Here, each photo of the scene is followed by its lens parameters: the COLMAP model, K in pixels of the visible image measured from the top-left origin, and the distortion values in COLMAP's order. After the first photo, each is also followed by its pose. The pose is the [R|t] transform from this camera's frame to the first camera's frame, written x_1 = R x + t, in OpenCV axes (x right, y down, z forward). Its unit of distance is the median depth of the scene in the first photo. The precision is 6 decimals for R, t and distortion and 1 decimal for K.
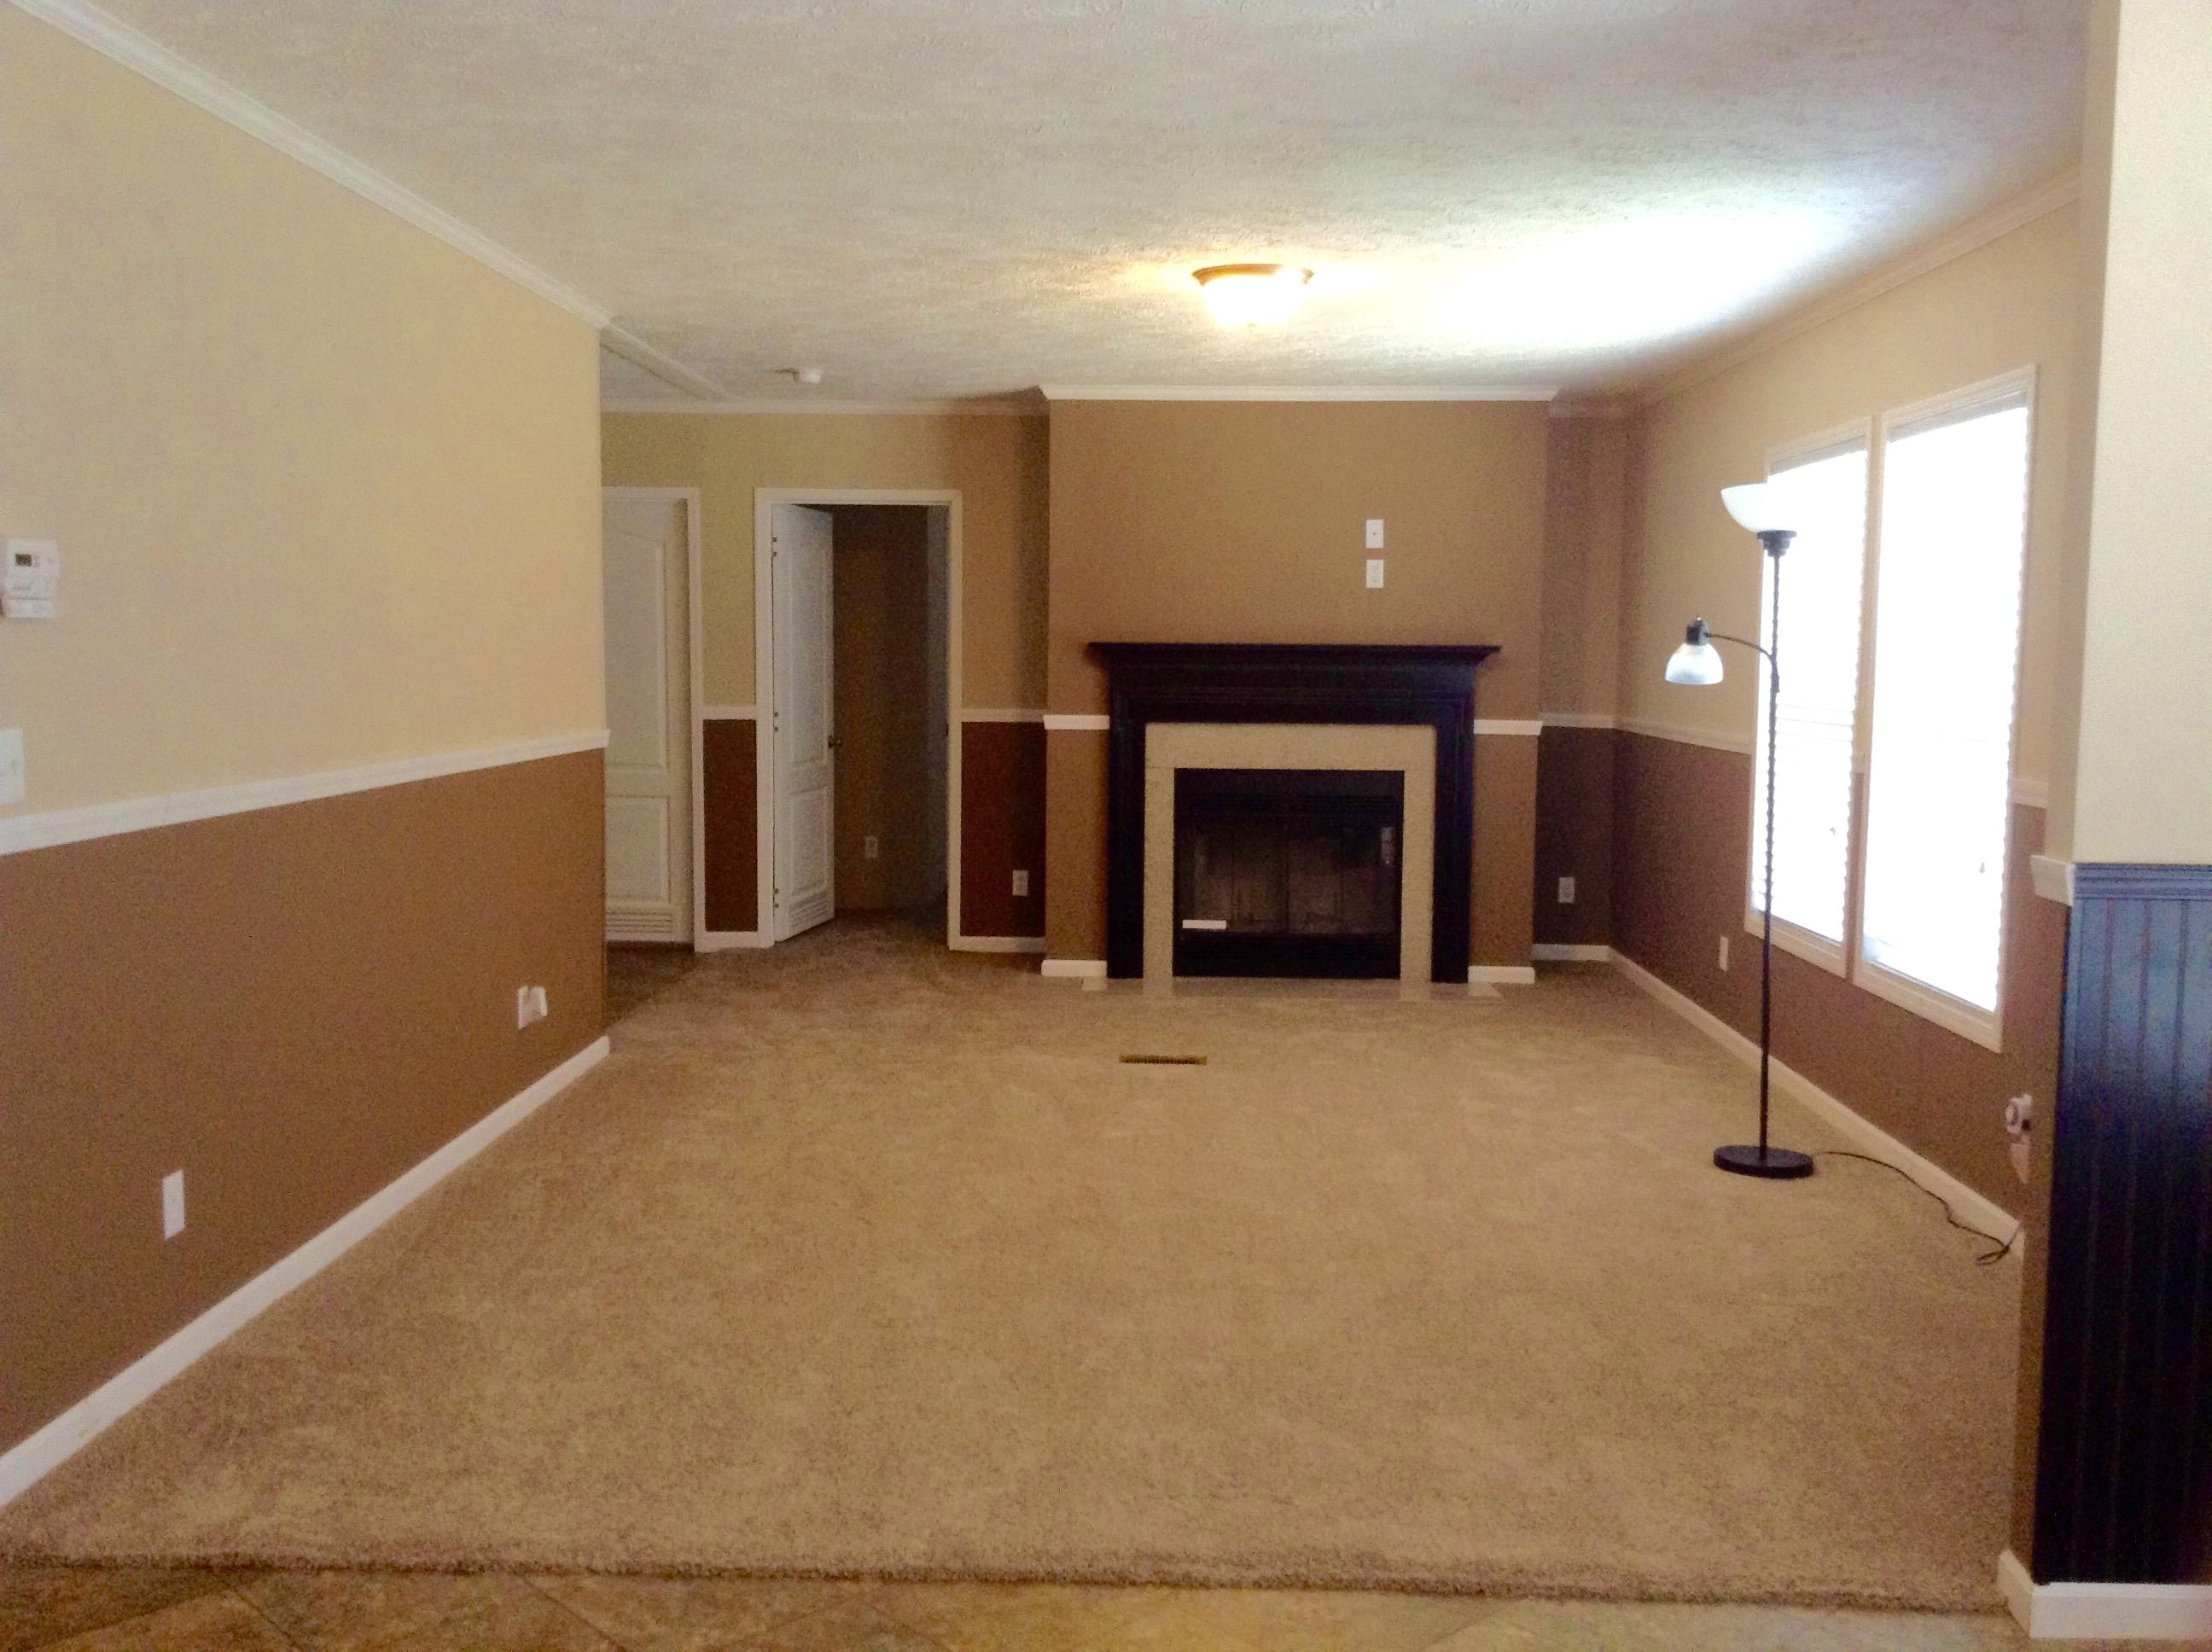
lens RADIAL K [[1984.8, 0, 1106.0], [0, 1984.8, 826.0], [0, 0, 1]] dist [0.012060, 0.004339]
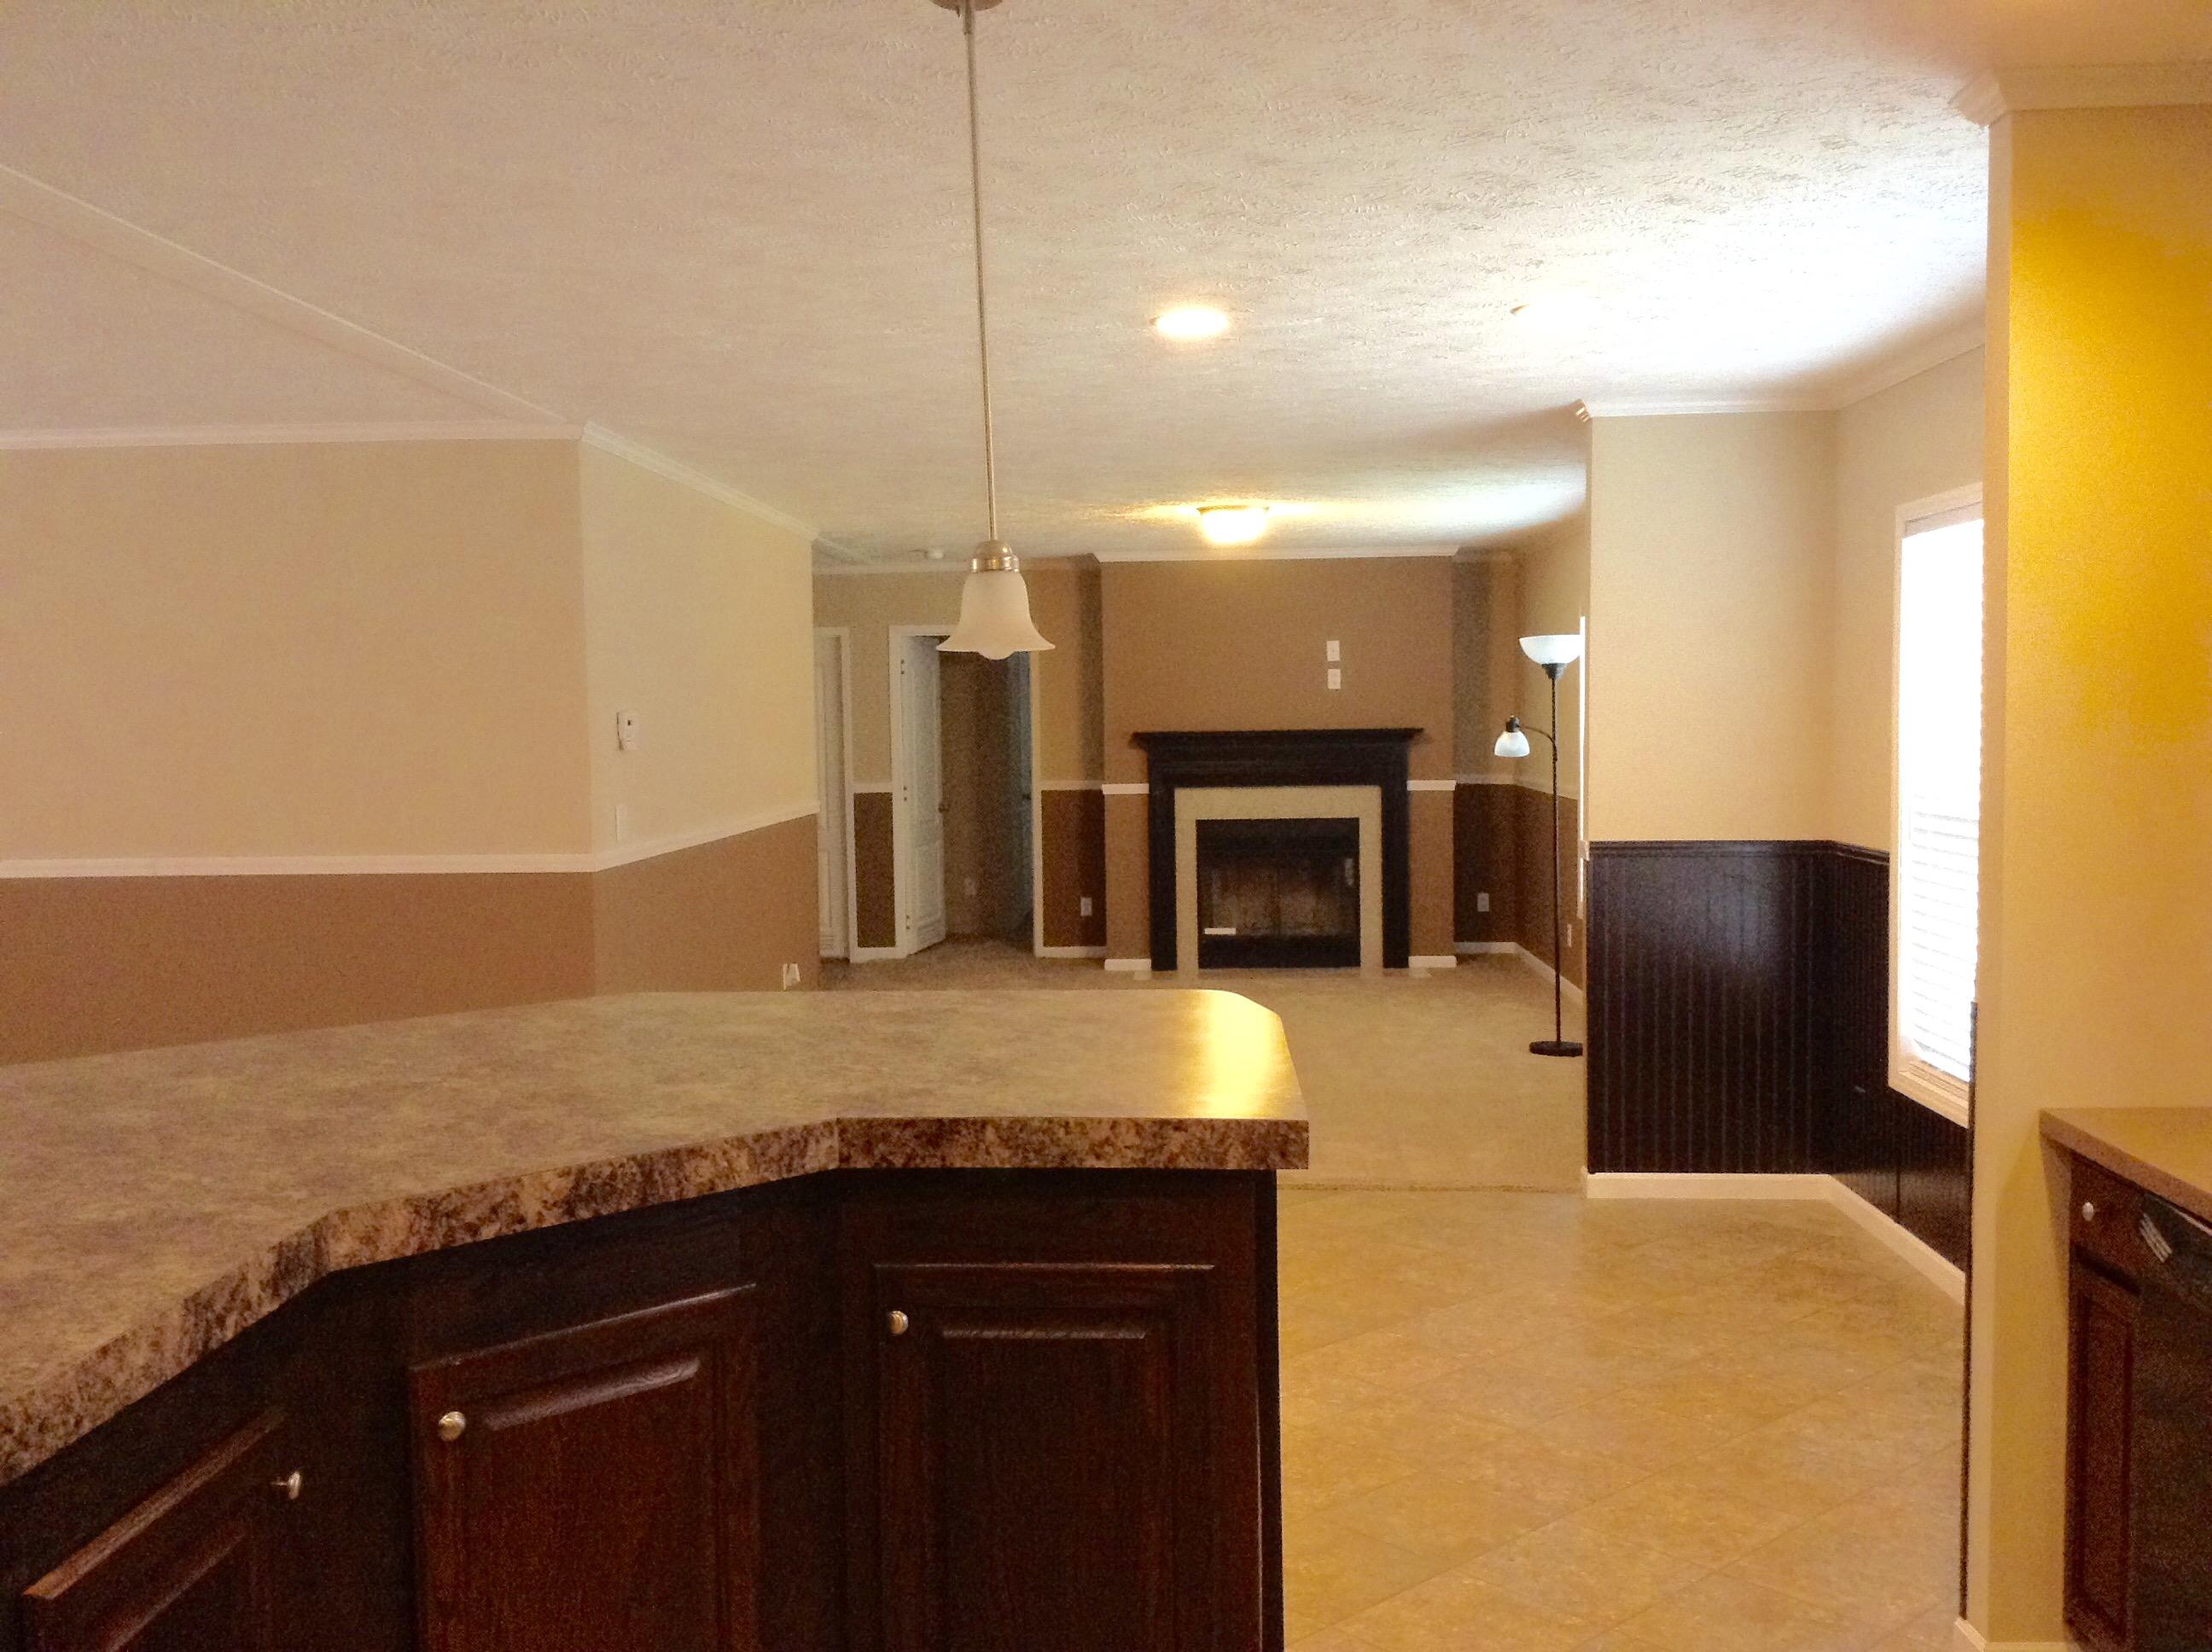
lens RADIAL K [[1984.8, 0, 1106.0], [0, 1984.8, 826.0], [0, 0, 1]] dist [0.012060, 0.004339]
pose [[0.999587, -0.022943, -0.017331, -0.004931], [0.022348, 0.999178, -0.033814, 0.021291], [0.018093, 0.033412, 0.999278, -0.406307]]
